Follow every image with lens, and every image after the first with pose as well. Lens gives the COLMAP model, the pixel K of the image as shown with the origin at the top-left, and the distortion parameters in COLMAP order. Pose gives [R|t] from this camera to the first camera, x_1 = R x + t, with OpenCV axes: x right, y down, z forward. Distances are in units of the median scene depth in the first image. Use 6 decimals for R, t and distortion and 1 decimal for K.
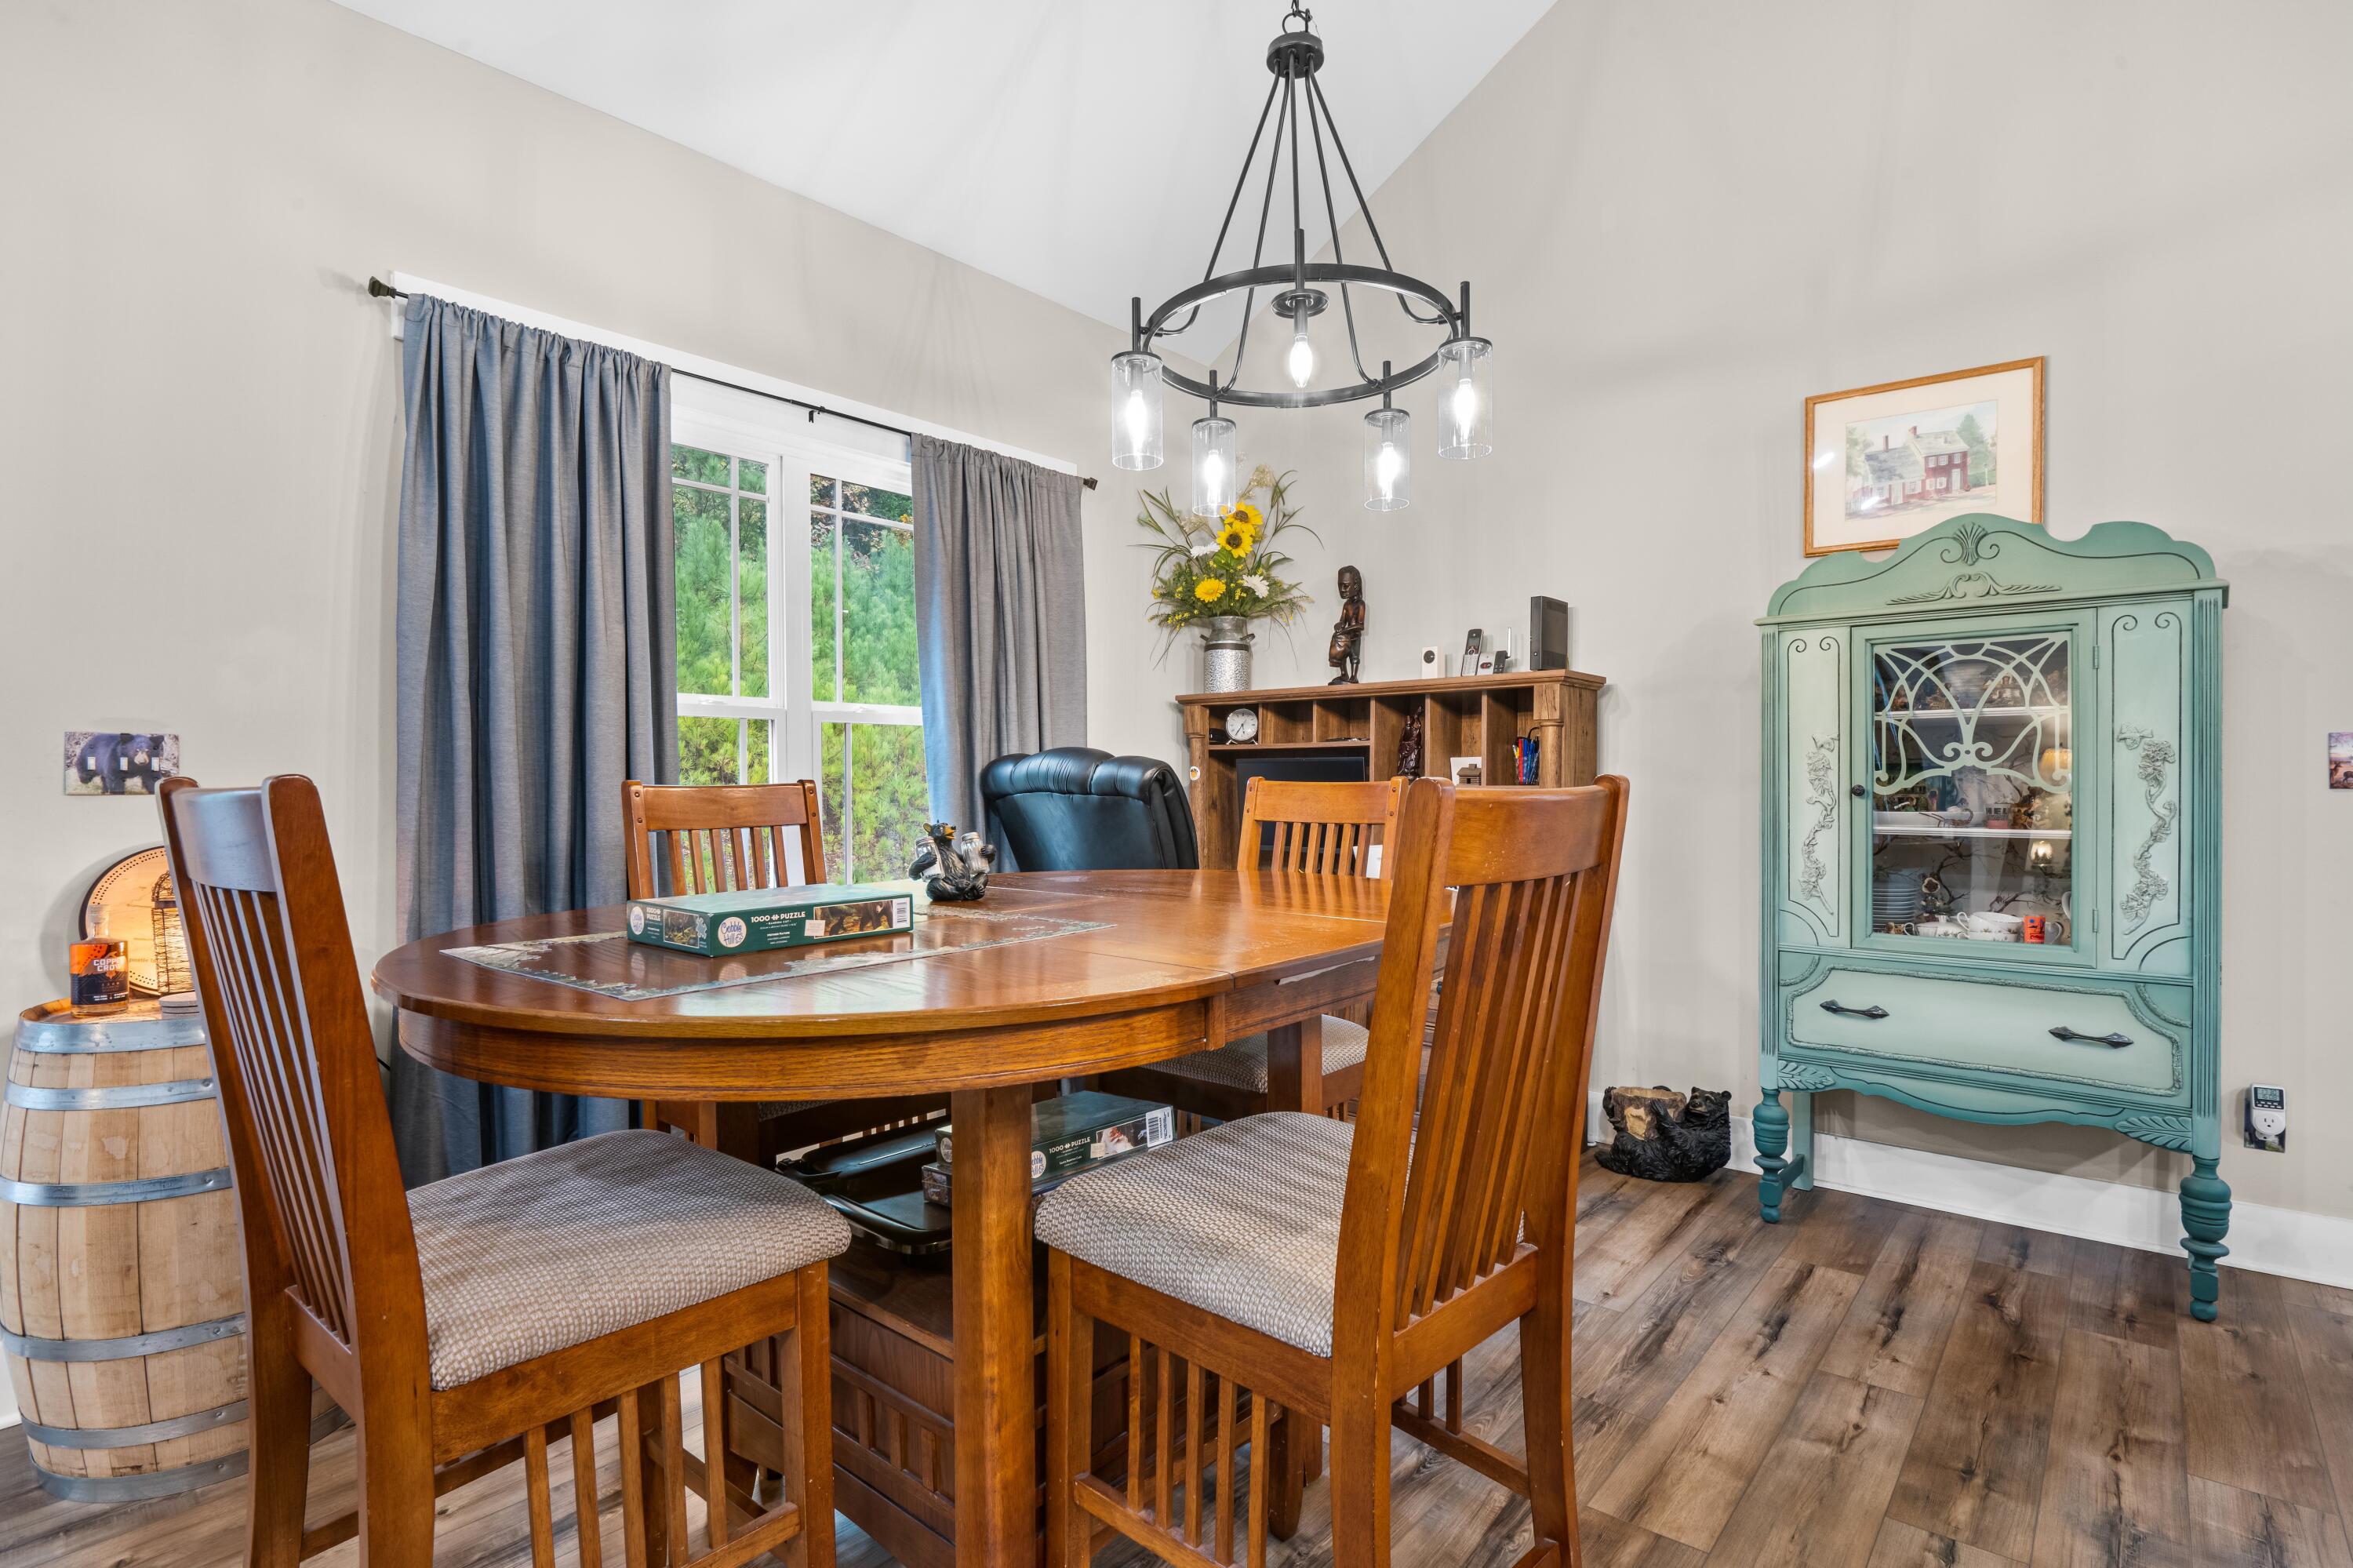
lens RADIAL K [[1165.2, 0, 1170.7], [0, 1165.2, 799.8], [0, 0, 1]] dist [-0.005863, -0.009584]
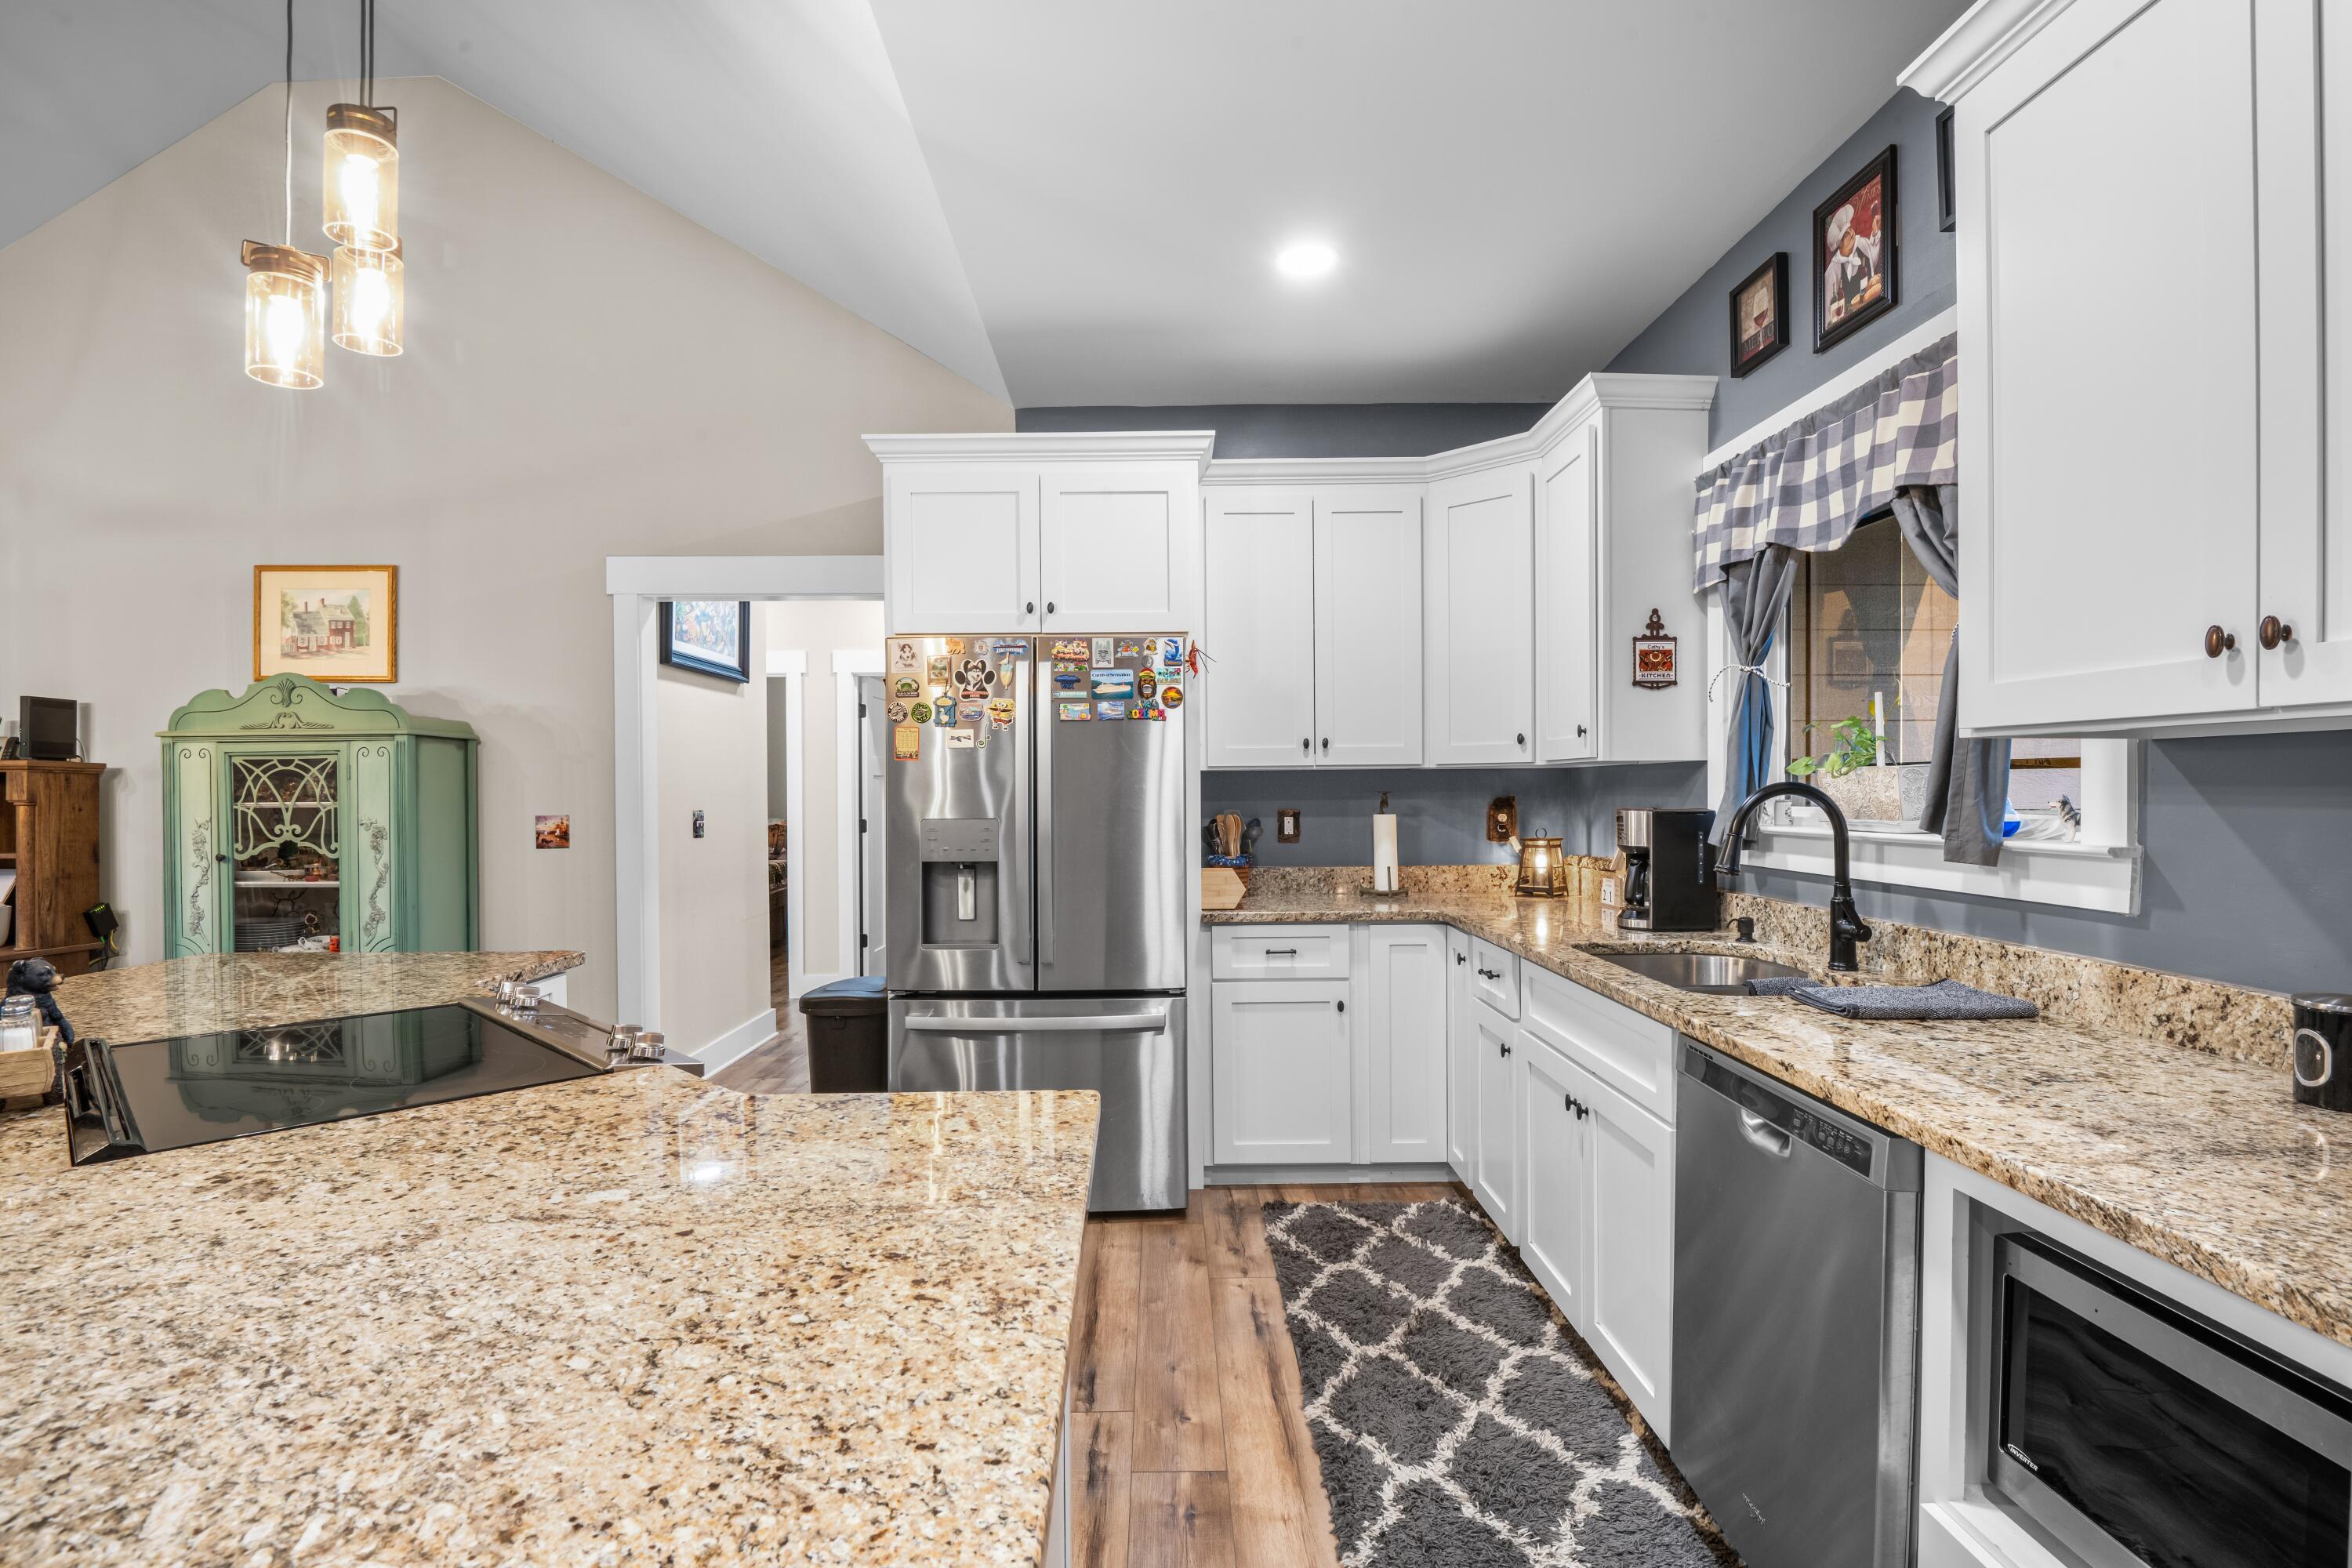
lens RADIAL K [[1164.6, 0, 1131.9], [0, 1164.6, 798.3], [0, 0, 1]] dist [-0.005863, -0.009584]
pose [[0.782763, -0.006049, 0.622291, 0.588960], [0.013625, 0.999880, -0.007418, -0.055440], [-0.622171, 0.014285, 0.782751, -0.826060]]
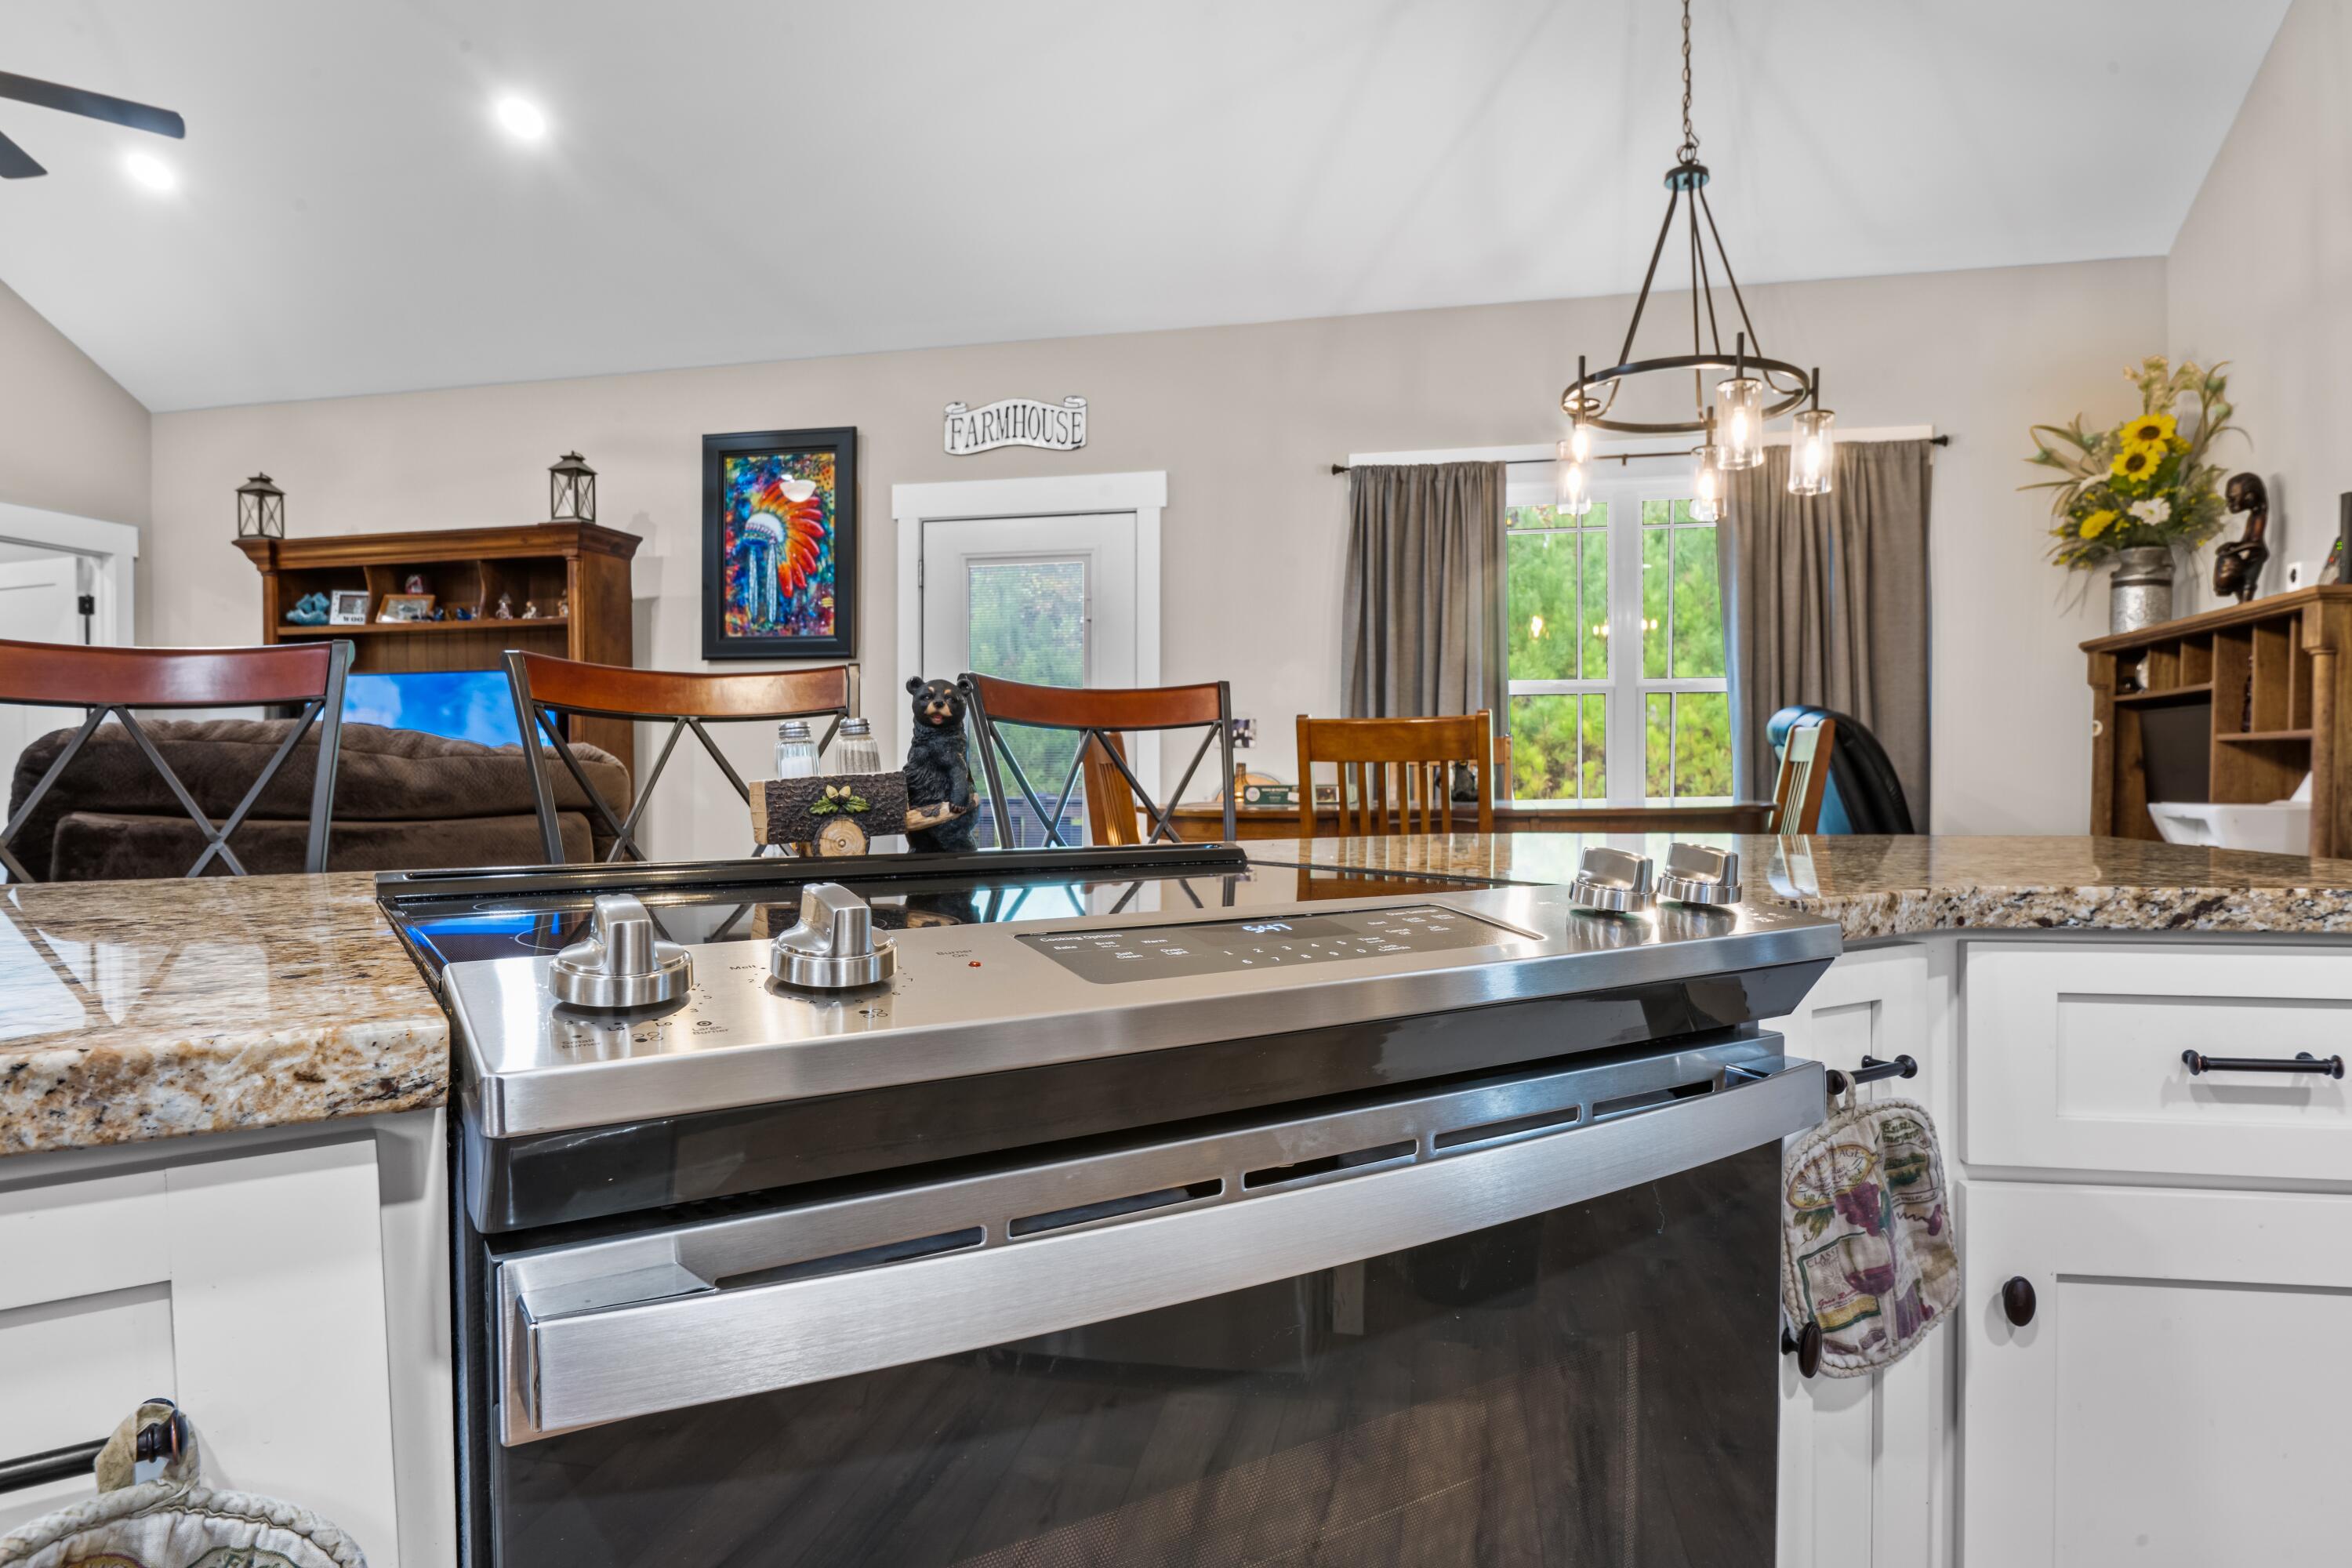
lens RADIAL K [[1376.5, 0, 1185.3], [0, 1376.5, 793.3], [0, 0, 1]] dist [-0.007503, -0.009410]
pose [[0.466772, 0.010220, -0.884319, 0.980593], [-0.012553, 0.999909, 0.004929, 0.051311], [0.884288, 0.008800, 0.466858, -0.188372]]
